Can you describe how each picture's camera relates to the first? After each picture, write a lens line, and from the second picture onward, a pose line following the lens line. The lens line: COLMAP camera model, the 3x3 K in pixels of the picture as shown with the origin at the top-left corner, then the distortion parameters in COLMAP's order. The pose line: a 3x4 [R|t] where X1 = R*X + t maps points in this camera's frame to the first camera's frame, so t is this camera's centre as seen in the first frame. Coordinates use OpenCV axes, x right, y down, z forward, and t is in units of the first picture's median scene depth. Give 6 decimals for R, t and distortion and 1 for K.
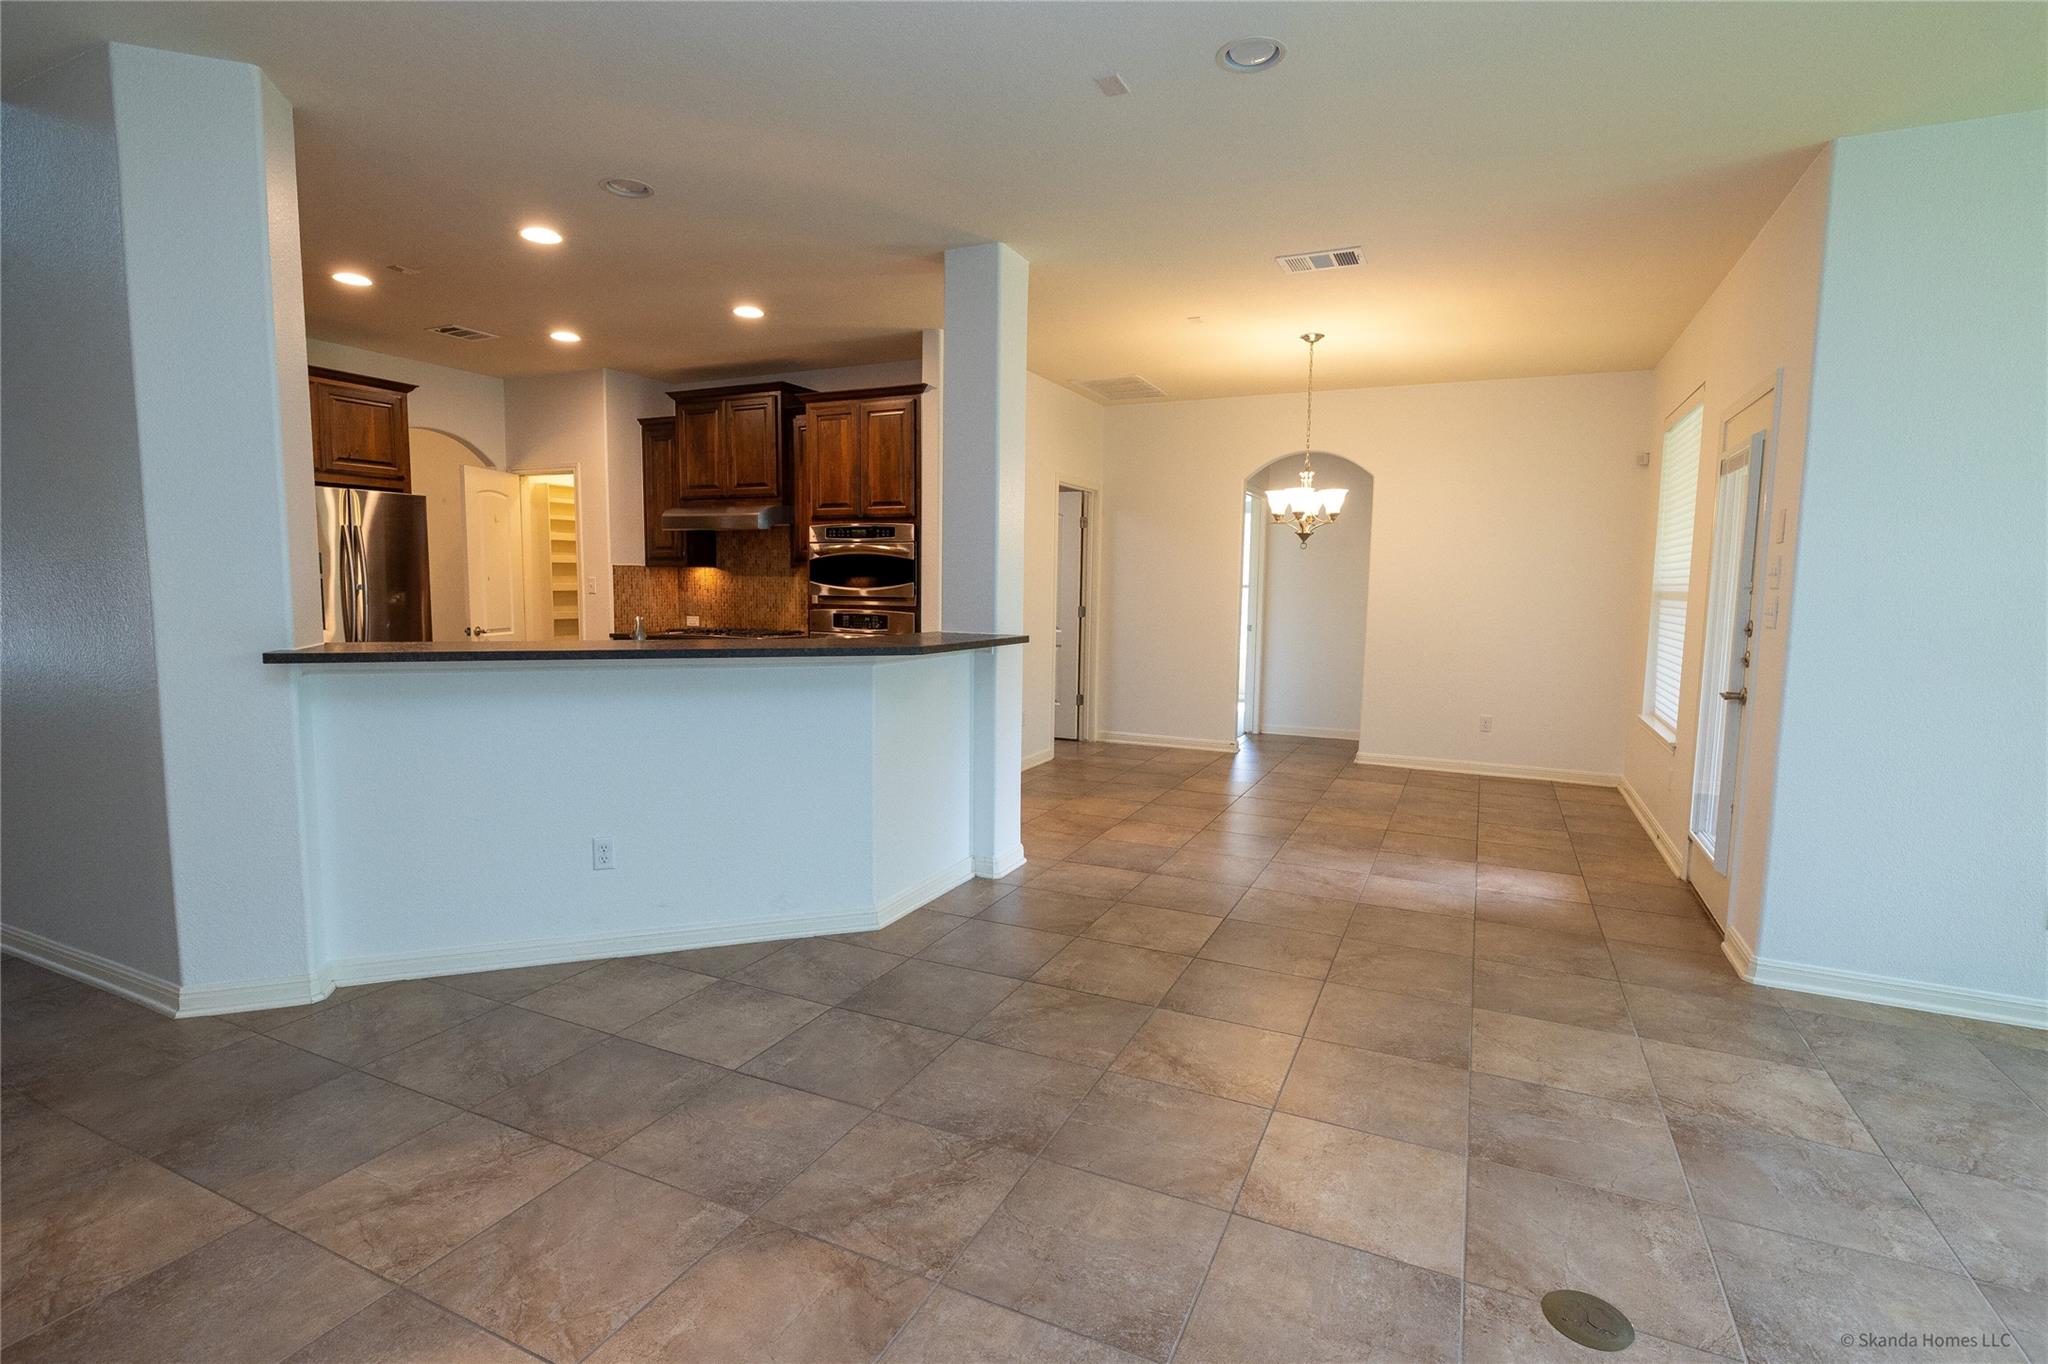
lens RADIAL K [[994.0, 0, 1038.5], [0, 994.0, 679.5], [0, 0, 1]] dist [-0.002225, 0.000344]
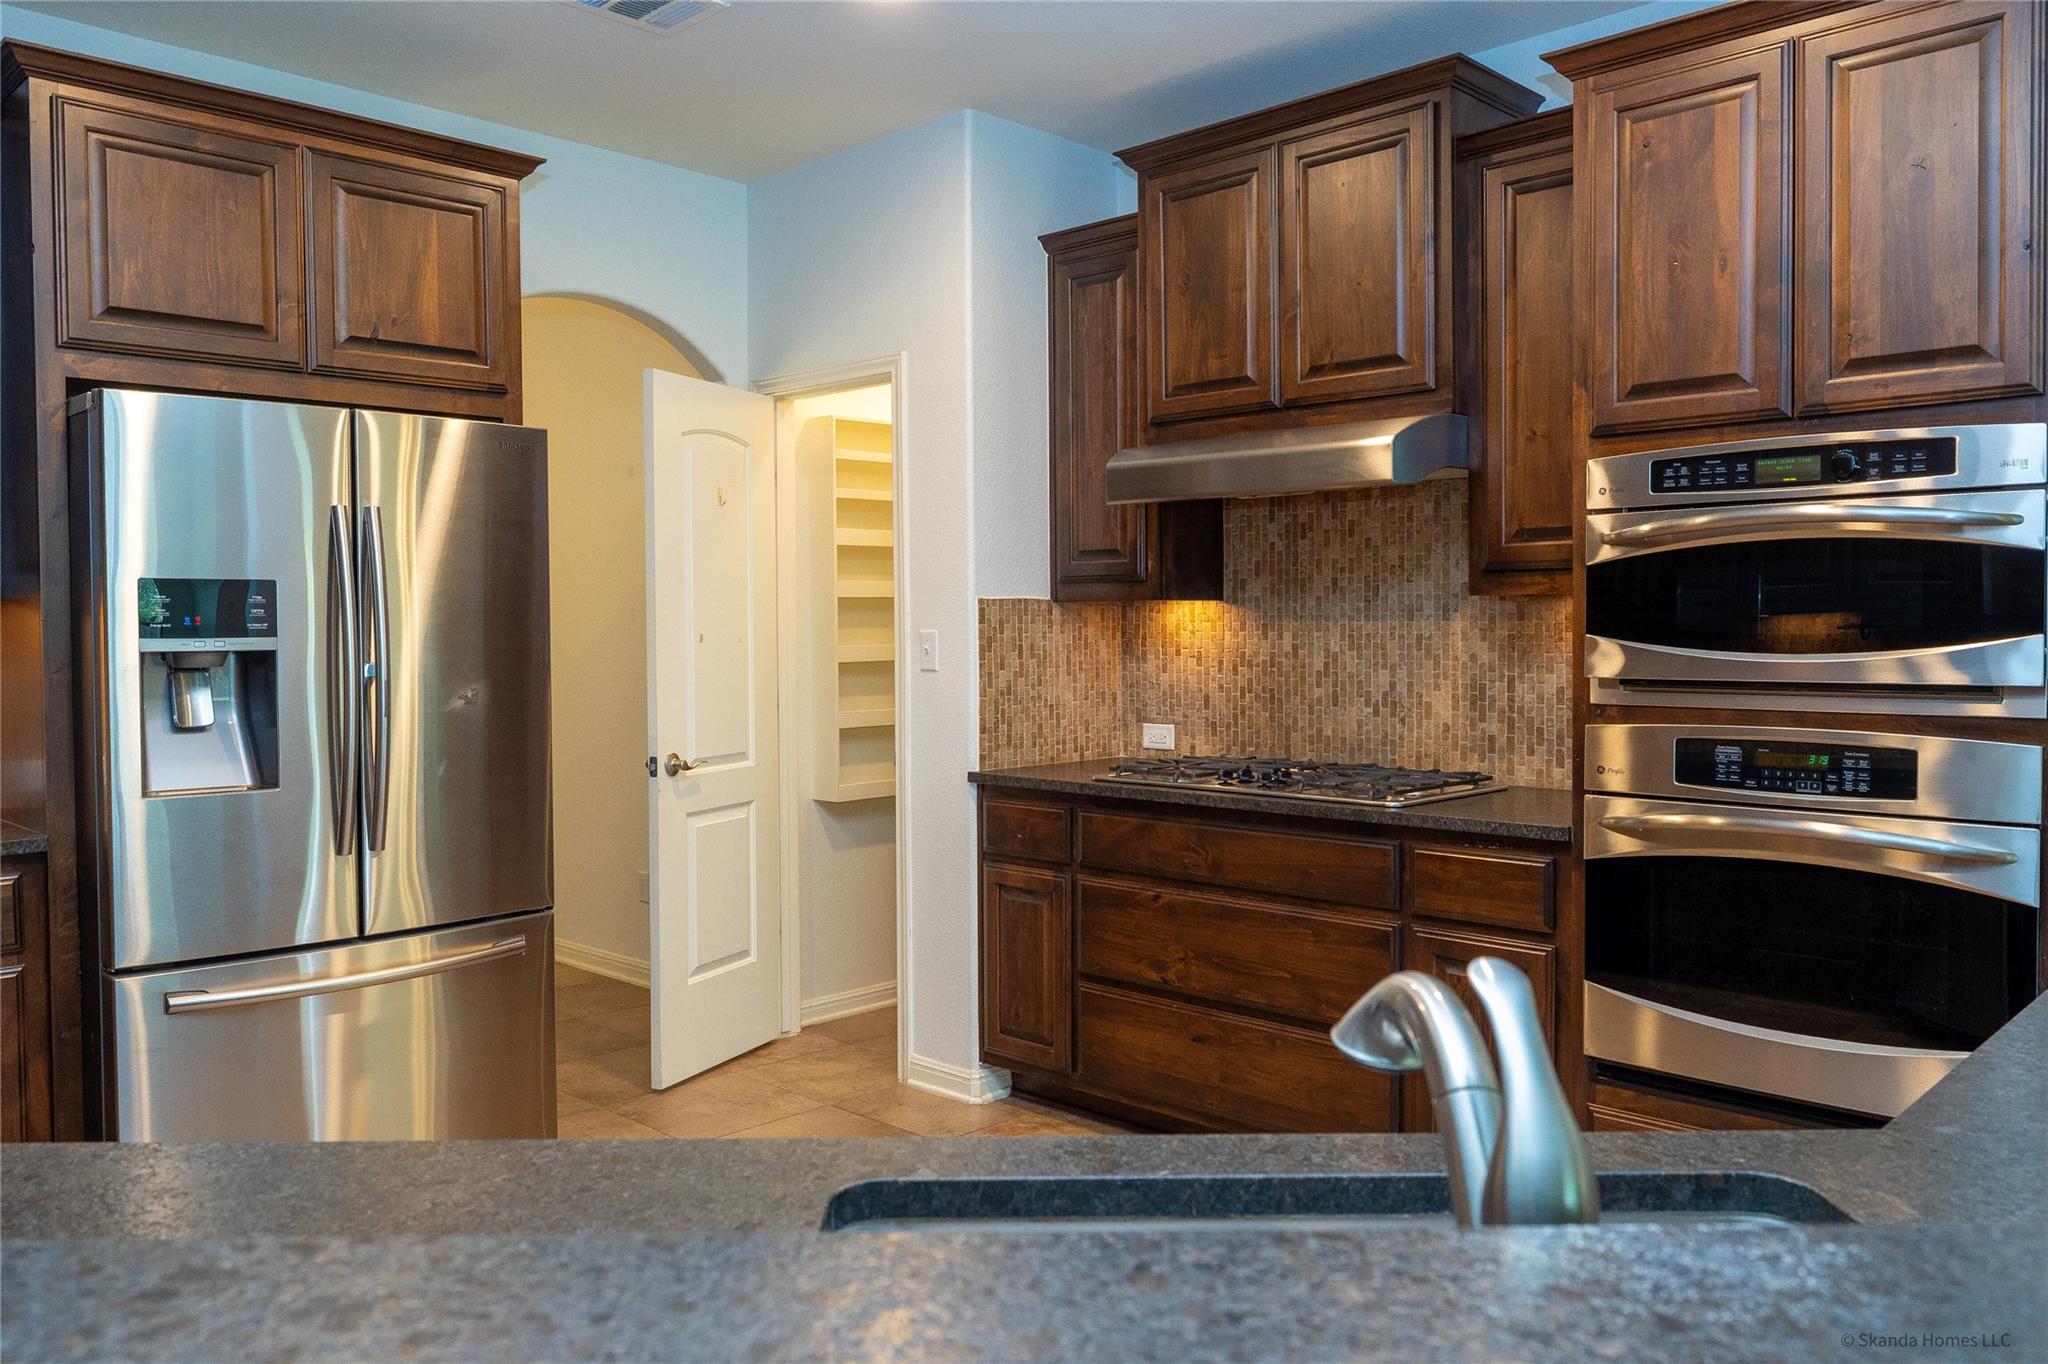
lens RADIAL K [[1574.8, 0, 1020.7], [0, 1574.8, 672.5], [0, 0, 1]] dist [0.003852, 0.001315]
pose [[0.944369, -0.007310, -0.328808, -0.208803], [-0.014498, 0.997856, -0.063825, -0.046527], [0.328569, 0.065041, 0.942238, 0.420910]]
